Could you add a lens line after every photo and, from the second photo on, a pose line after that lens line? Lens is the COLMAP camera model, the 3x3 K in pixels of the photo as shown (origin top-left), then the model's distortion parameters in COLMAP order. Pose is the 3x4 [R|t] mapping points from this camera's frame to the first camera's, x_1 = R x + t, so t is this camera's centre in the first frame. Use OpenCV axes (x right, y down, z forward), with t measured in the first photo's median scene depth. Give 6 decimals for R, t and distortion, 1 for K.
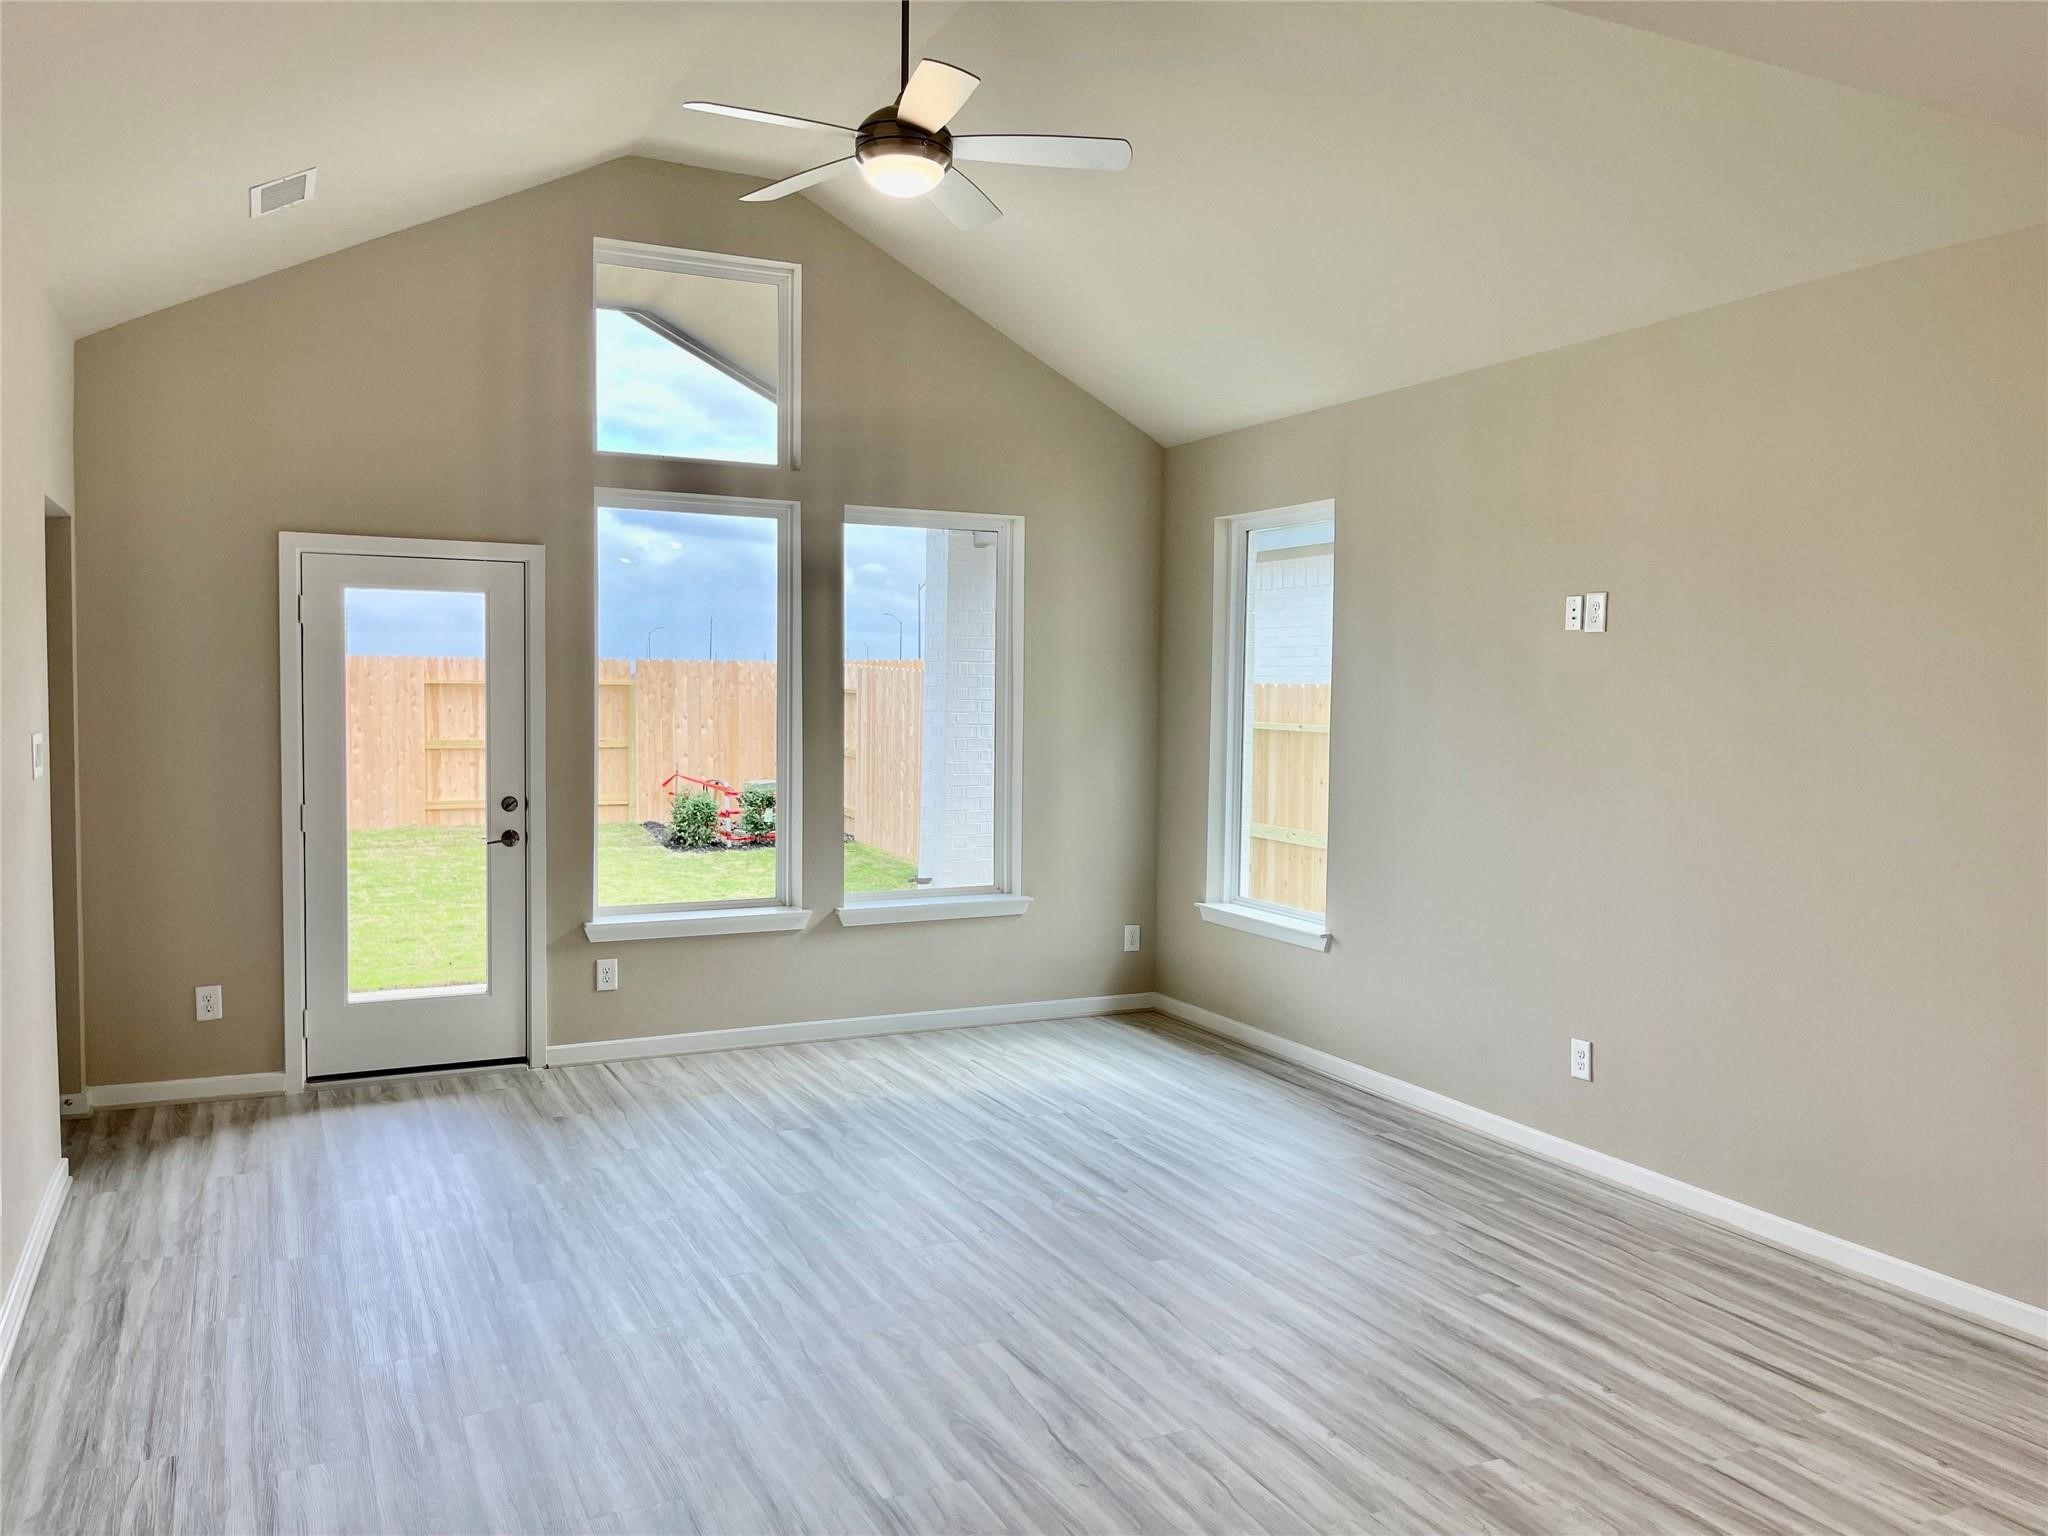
lens RADIAL K [[1515.3, 0, 1027.9], [0, 1515.3, 769.4], [0, 0, 1]] dist [0.000896, -0.001567]
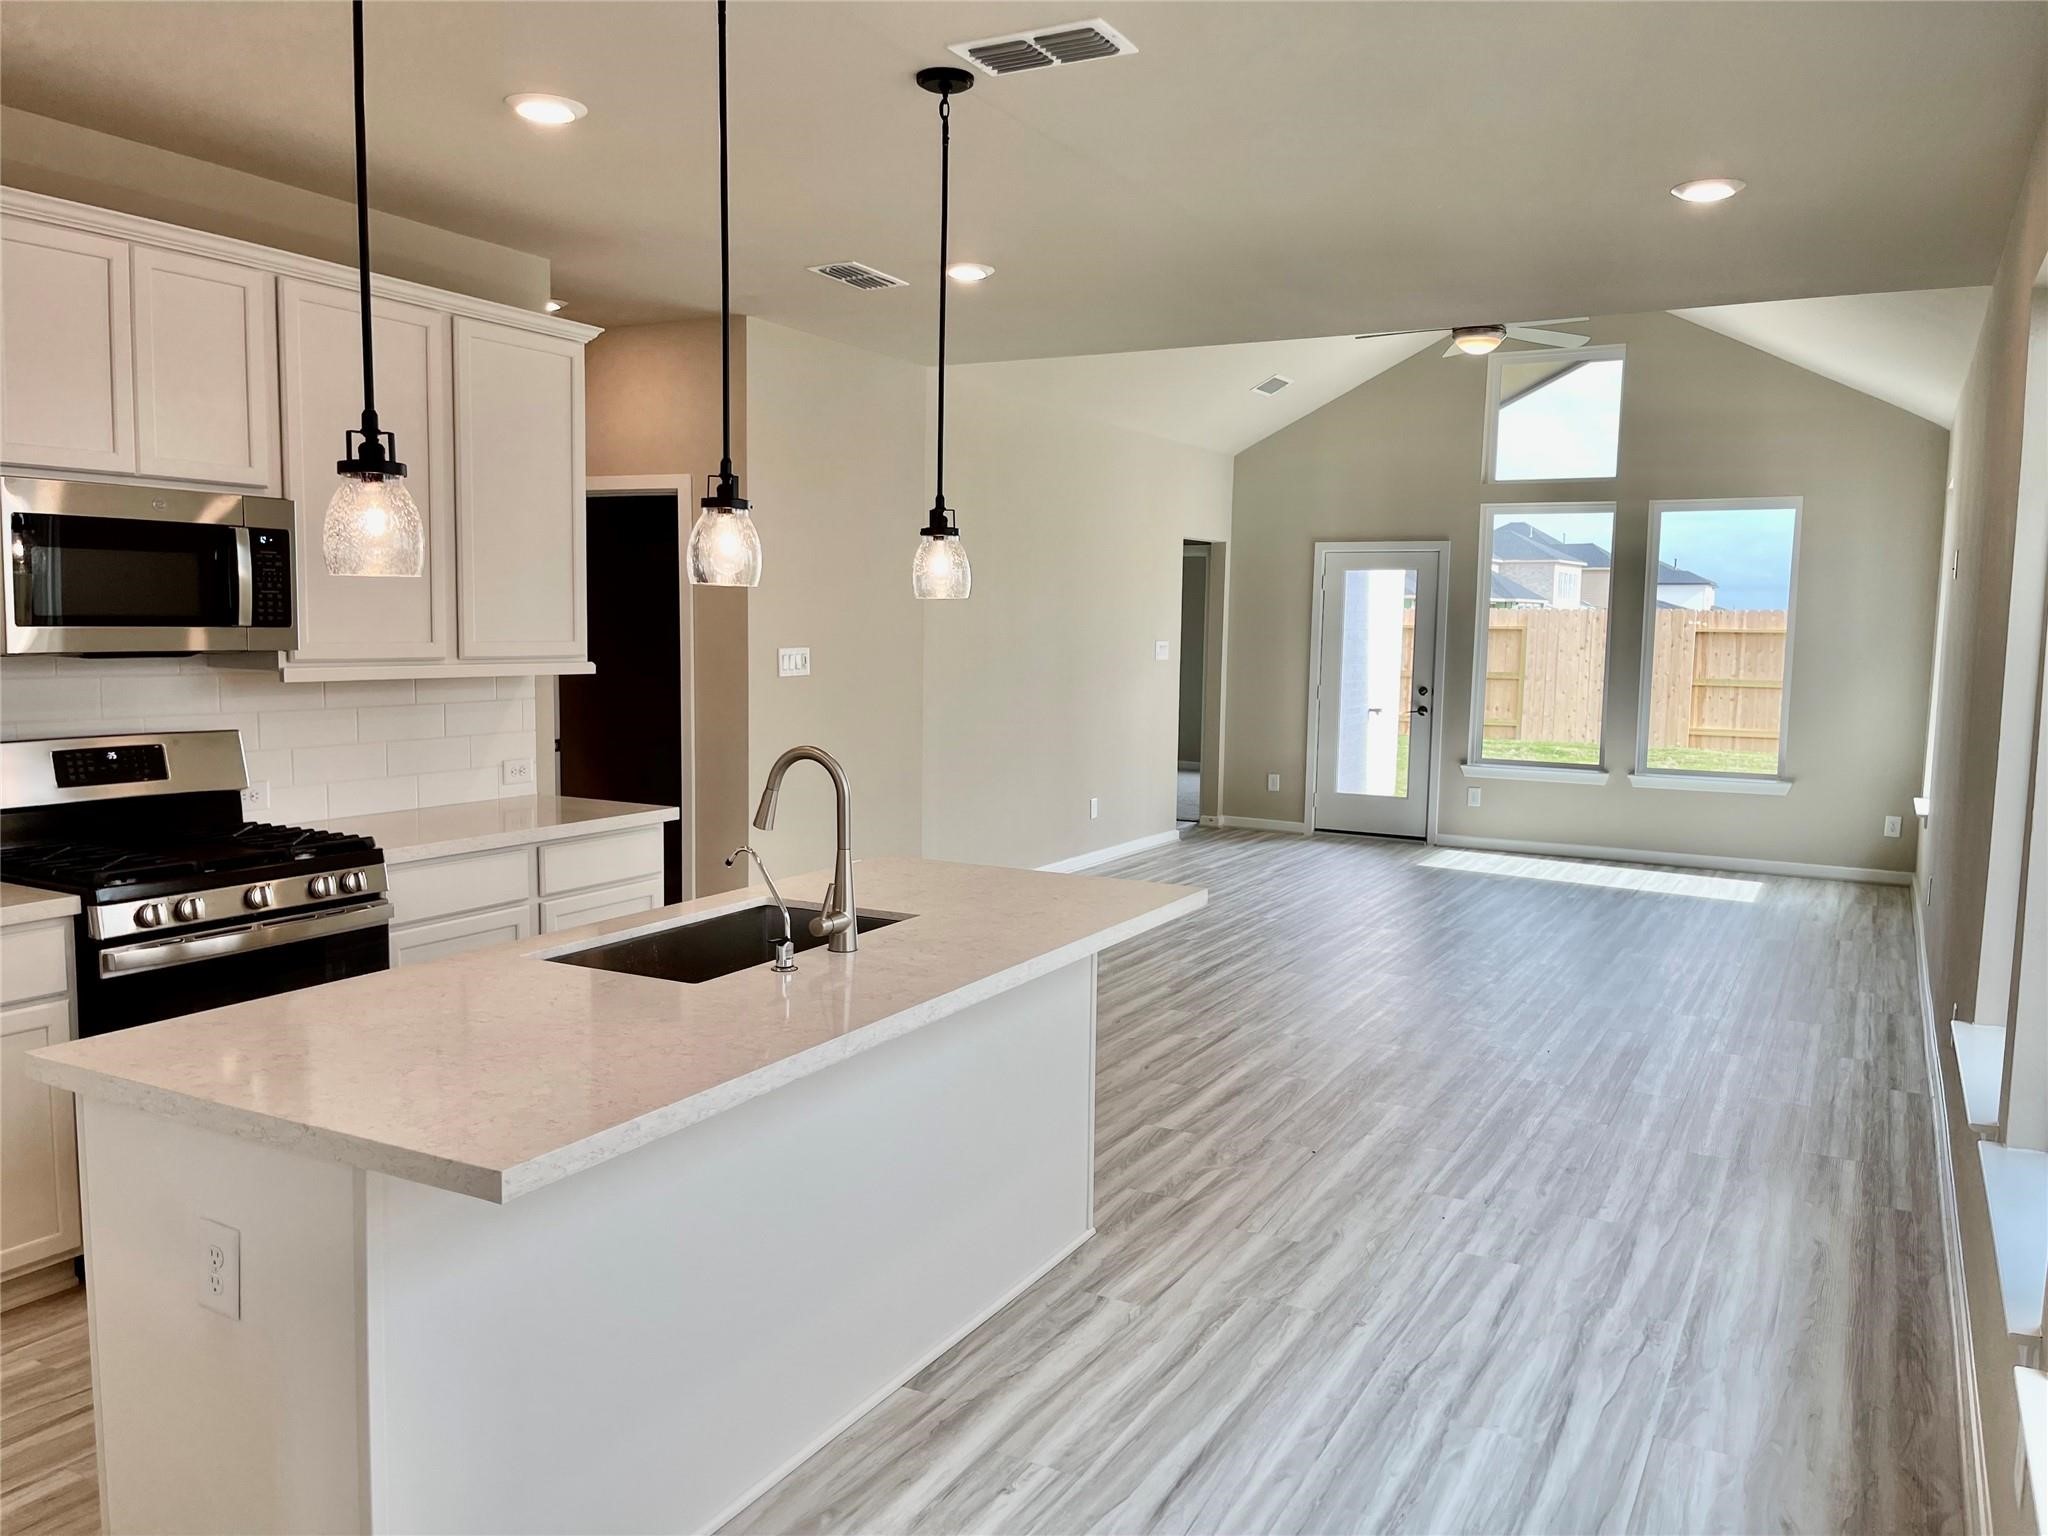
lens RADIAL K [[1515.3, 0, 1020.4], [0, 1515.3, 768.6], [0, 0, 1]] dist [0.000896, -0.001567]
pose [[0.549938, 0.074721, -0.831856, 0.861999], [-0.052811, 0.997108, 0.054651, 0.041007], [0.833534, 0.013877, 0.552294, -0.351840]]
